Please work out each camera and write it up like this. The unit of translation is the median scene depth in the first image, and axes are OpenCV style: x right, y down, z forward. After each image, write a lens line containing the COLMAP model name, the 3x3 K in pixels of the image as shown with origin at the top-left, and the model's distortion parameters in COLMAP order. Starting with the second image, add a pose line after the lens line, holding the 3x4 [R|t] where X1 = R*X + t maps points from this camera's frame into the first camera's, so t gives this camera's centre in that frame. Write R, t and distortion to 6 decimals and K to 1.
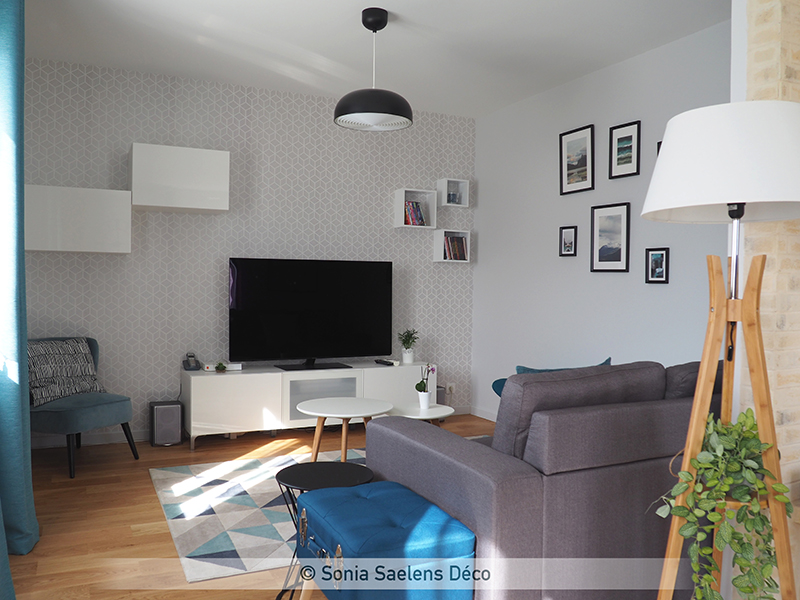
lens RADIAL K [[671.7, 0, 397.2], [0, 671.7, 301.8], [0, 0, 1]] dist [-0.063820, 0.027051]
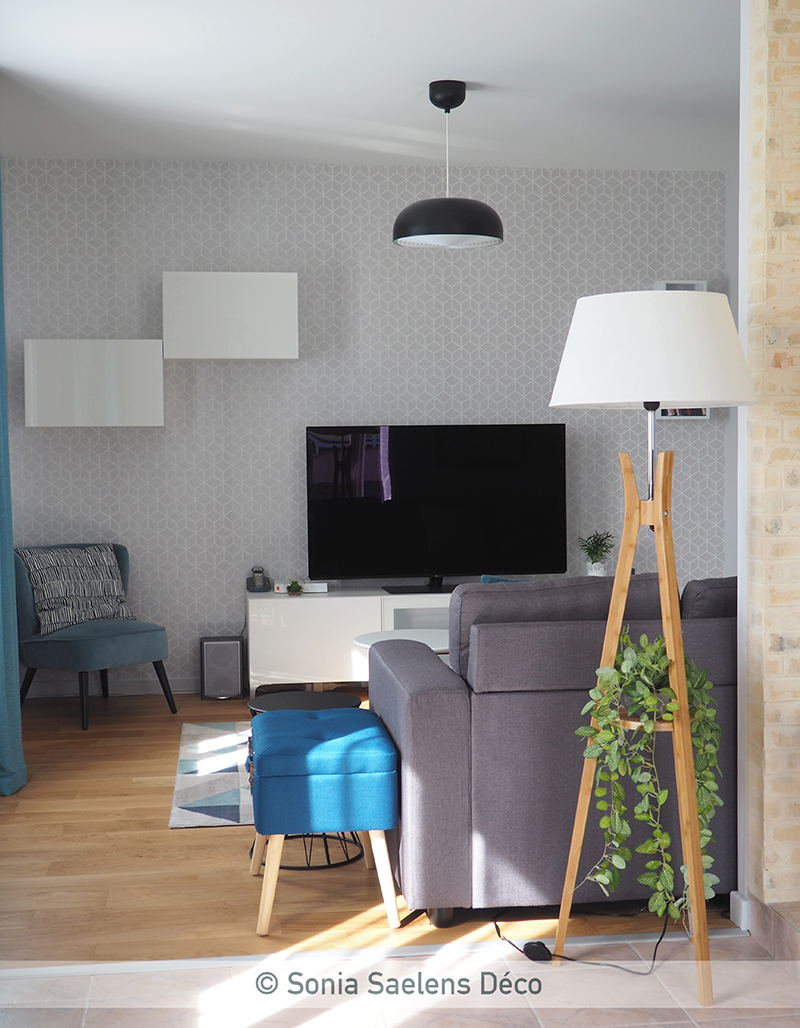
lens RADIAL K [[1418.9, 0, 386.9], [0, 1418.9, 494.1], [0, 0, 1]] dist [-0.003692, 0.000000]
pose [[0.948244, -0.008473, -0.317429, 0.296423], [0.013441, 0.999819, 0.013464, -0.016550], [0.317258, -0.017034, 0.948186, -0.356671]]
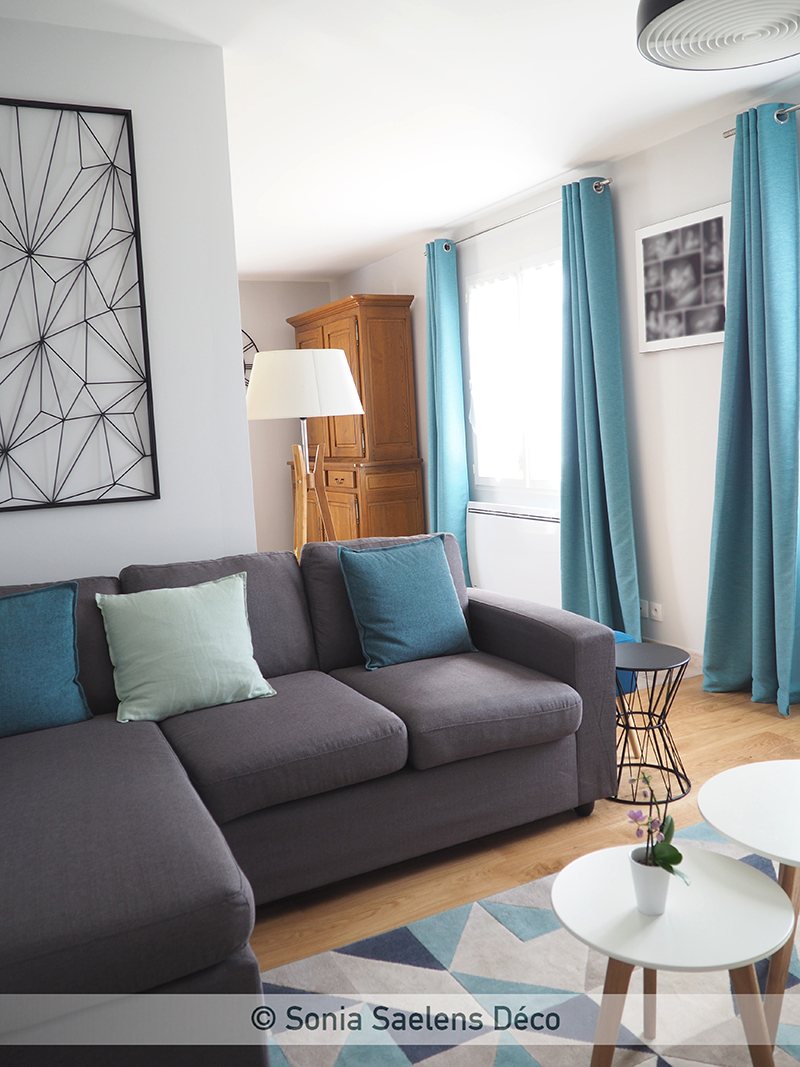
lens RADIAL K [[895.8, 0, 401.7], [0, 895.8, 535.1], [0, 0, 1]] dist [-0.063820, 0.027051]
pose [[-0.998918, 0.040443, -0.022948, 0.132444], [0.036574, 0.988109, 0.149340, -0.062767], [0.028715, 0.148339, -0.988520, 1.171301]]
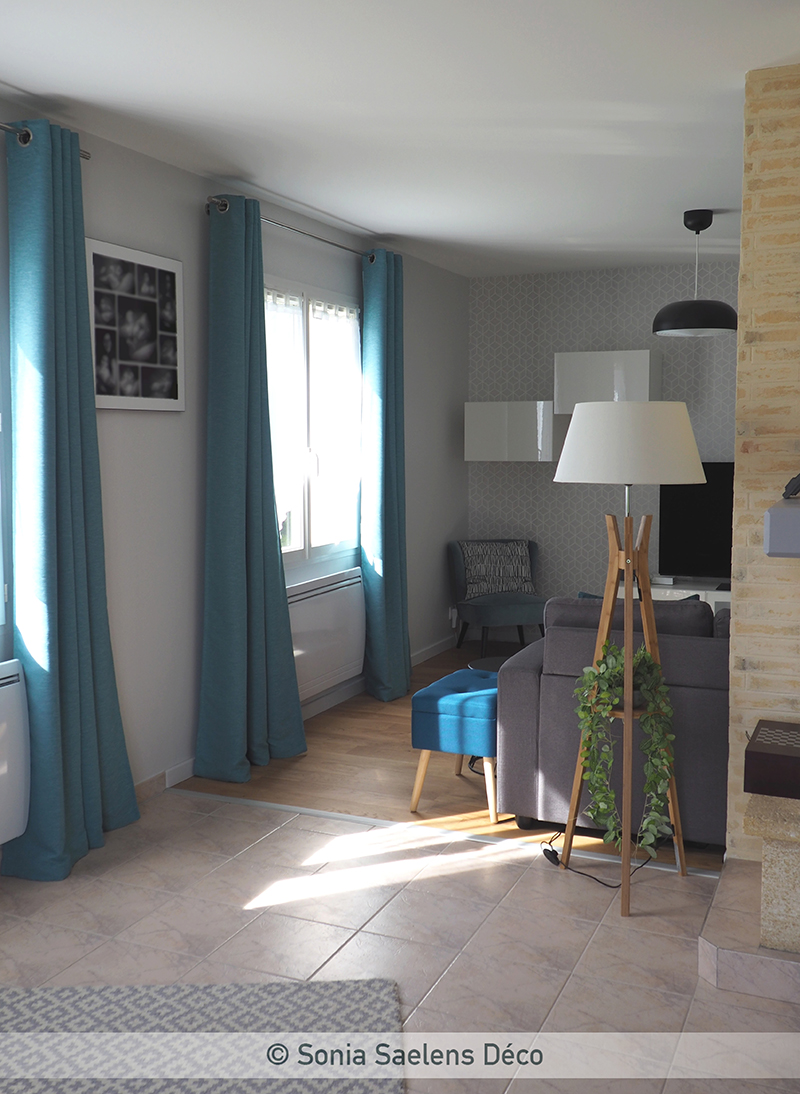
lens RADIAL K [[1054.4, 0, 403.9], [0, 1054.4, 535.9], [0, 0, 1]] dist [-0.003665, 0.000000]
pose [[0.648312, 0.053257, -0.759510, 0.658144], [-0.005667, 0.997861, 0.065133, -0.059998], [0.761354, -0.037922, 0.647227, -0.223819]]
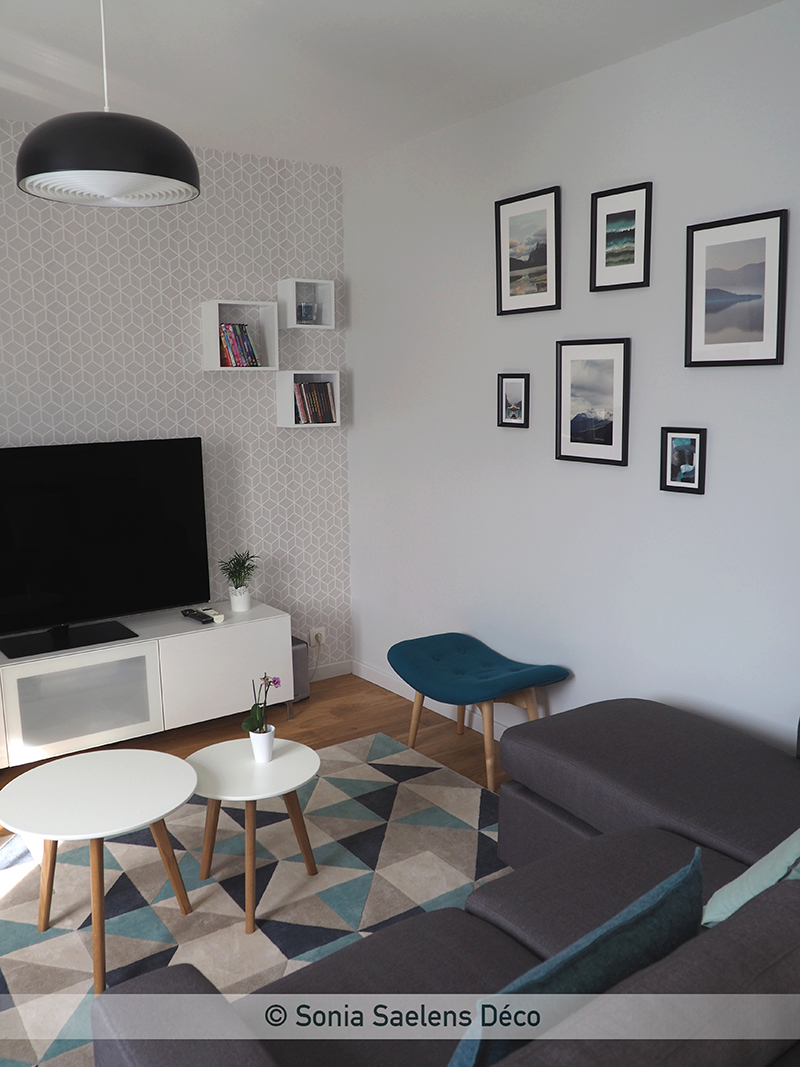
lens RADIAL K [[895.8, 0, 399.8], [0, 895.8, 534.0], [0, 0, 1]] dist [-0.063820, 0.027051]
pose [[0.985622, -0.053892, 0.160138, 0.037334], [0.031342, 0.989635, 0.140146, -0.091962], [-0.166030, -0.133112, 0.977095, 0.282210]]
